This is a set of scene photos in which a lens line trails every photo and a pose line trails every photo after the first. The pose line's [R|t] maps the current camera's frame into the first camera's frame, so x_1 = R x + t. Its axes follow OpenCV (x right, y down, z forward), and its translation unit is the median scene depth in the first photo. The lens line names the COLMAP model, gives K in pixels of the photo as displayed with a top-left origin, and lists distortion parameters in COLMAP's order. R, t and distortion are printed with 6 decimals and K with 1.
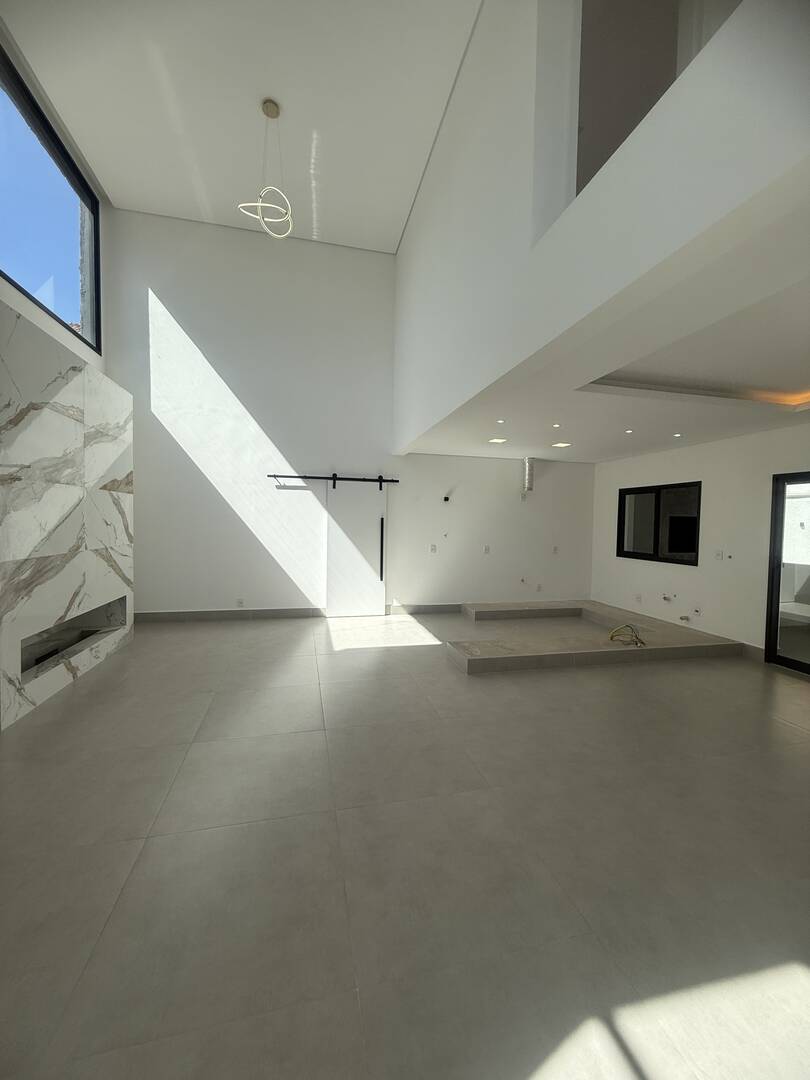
lens RADIAL K [[431.1, 0, 405.5], [0, 431.1, 536.6], [0, 0, 1]] dist [0.000019, 0.000310]
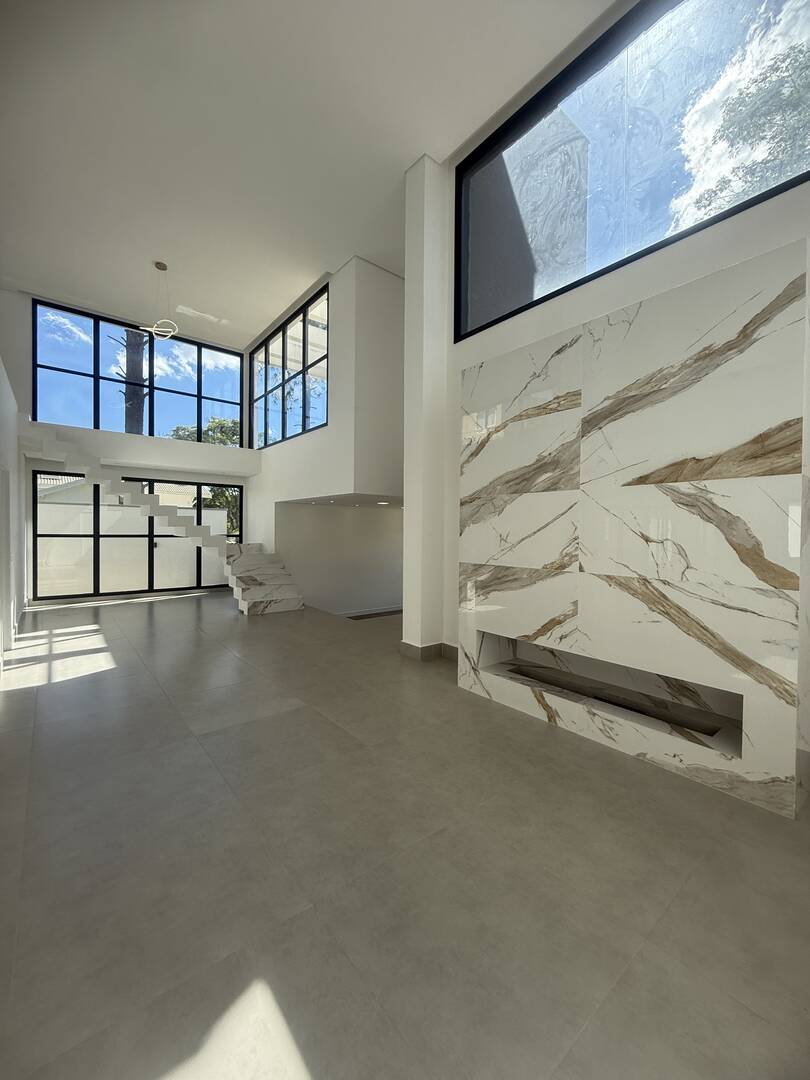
lens RADIAL K [[431.1, 0, 405.5], [0, 431.1, 536.6], [0, 0, 1]] dist [0.000019, 0.000310]
pose [[-0.899231, -0.022893, -0.436874, -0.087265], [-0.043392, 0.998373, 0.036999, -0.029359], [0.435317, 0.052227, -0.898761, 0.998078]]
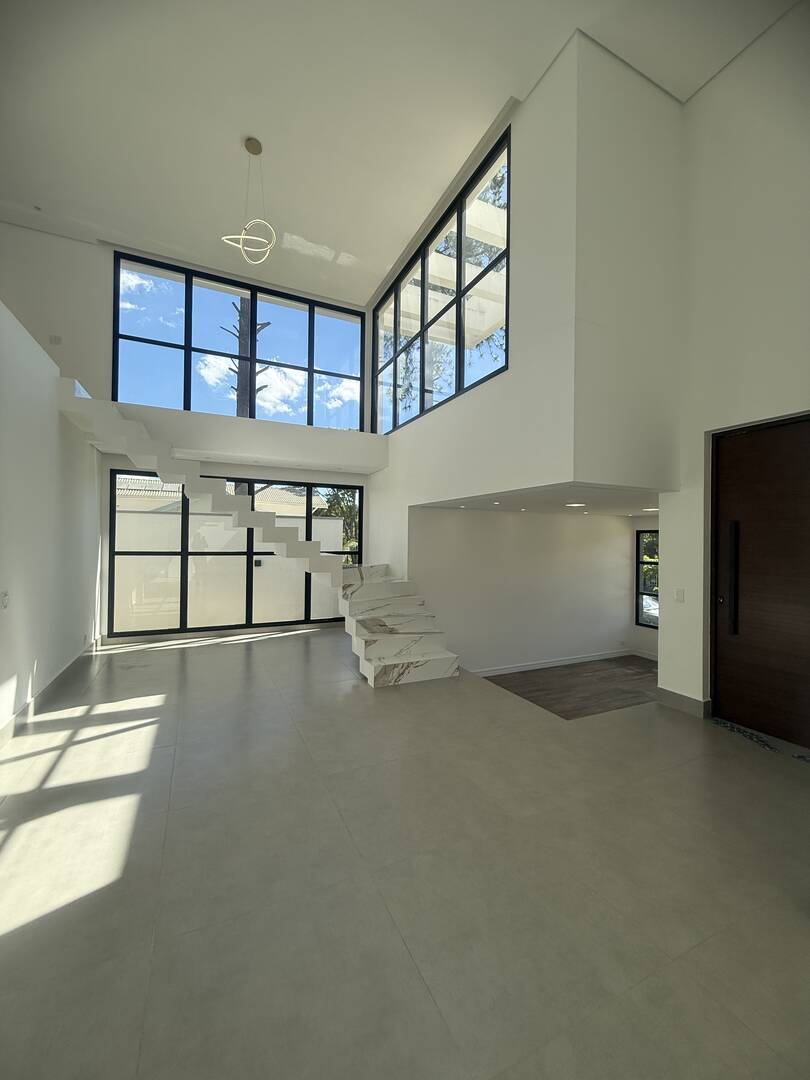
lens RADIAL K [[431.1, 0, 405.5], [0, 431.1, 536.6], [0, 0, 1]] dist [0.000019, 0.000310]
pose [[-0.978304, -0.033155, -0.204503, -0.108957], [-0.038936, 0.998946, 0.024308, -0.026840], [0.203482, 0.031743, -0.978564, 0.574891]]
